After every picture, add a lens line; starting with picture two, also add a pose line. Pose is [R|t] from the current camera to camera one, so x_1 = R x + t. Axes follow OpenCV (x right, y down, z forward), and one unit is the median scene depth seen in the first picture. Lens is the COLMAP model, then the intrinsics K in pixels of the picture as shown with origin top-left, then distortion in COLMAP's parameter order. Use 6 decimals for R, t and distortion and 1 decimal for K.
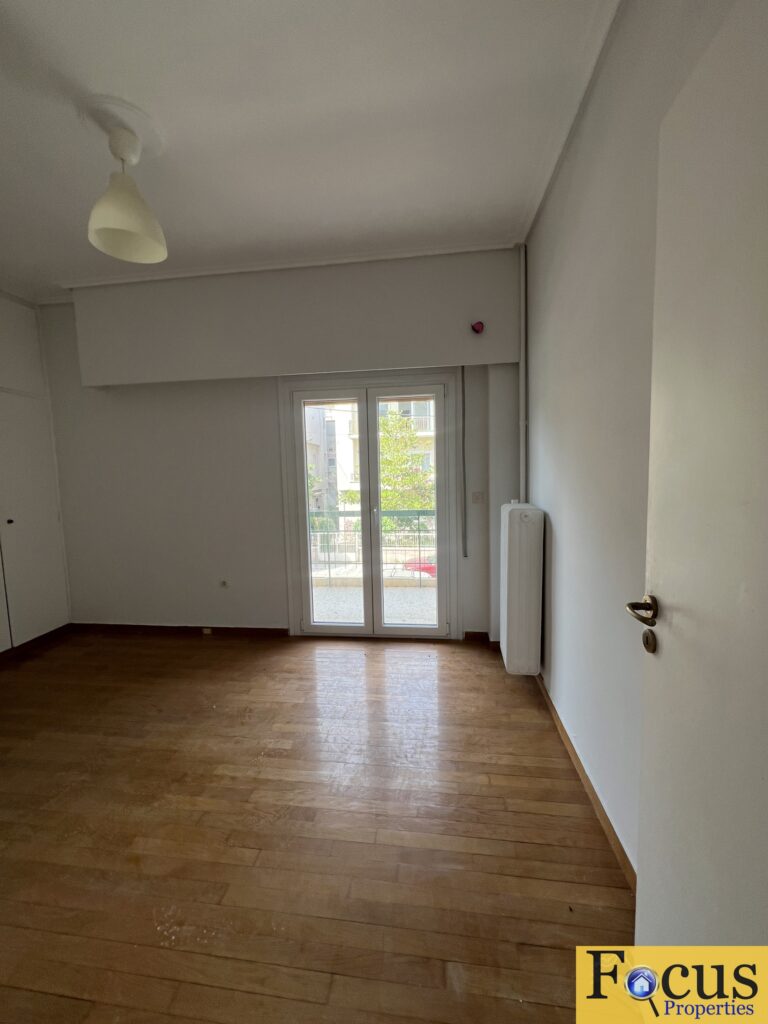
lens RADIAL K [[411.0, 0, 384.0], [0, 411.0, 512.0], [0, 0, 1]] dist [0.012129, 0.000185]
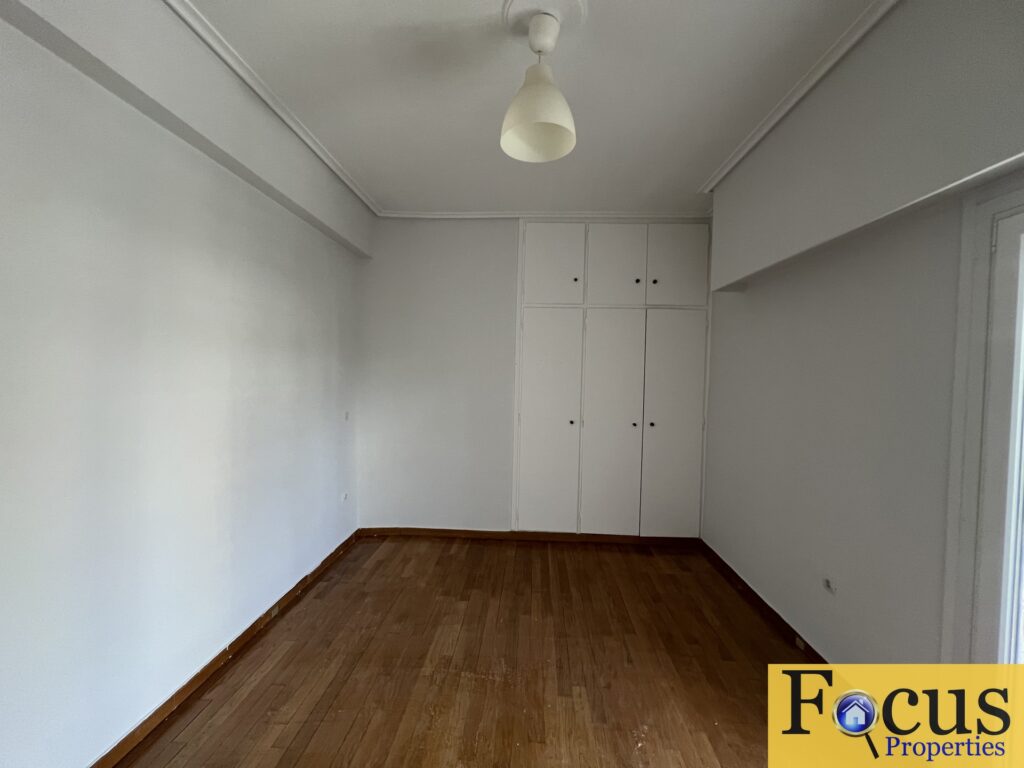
lens RADIAL K [[404.9, 0, 512.0], [0, 404.9, 384.0], [0, 0, 1]] dist [-0.026018, 0.000004]
pose [[0.079300, 0.053439, -0.995417, 0.130855], [-0.135367, 0.989890, 0.042358, -0.075620], [0.987617, 0.131387, 0.085732, 0.514538]]
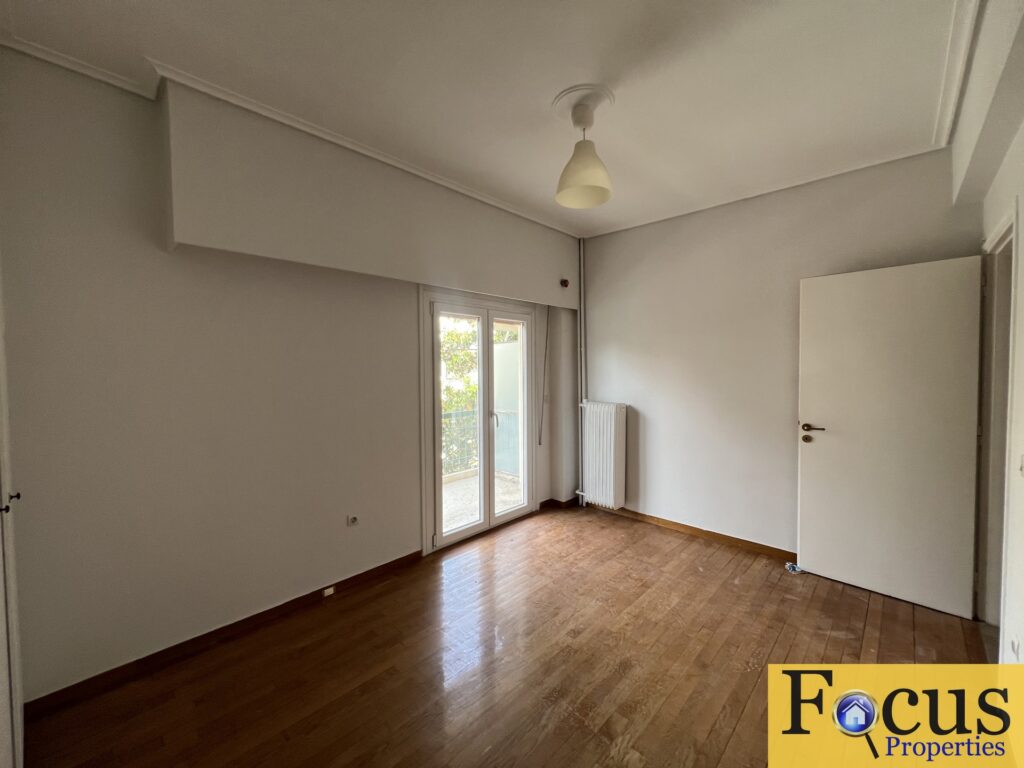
lens RADIAL K [[411.0, 0, 512.0], [0, 411.0, 384.0], [0, 0, 1]] dist [0.012129, 0.000185]
pose [[0.584588, -0.007174, 0.811299, -0.939863], [0.074844, 0.996174, -0.045121, -0.032707], [-0.807871, 0.087098, 0.582888, 0.289121]]
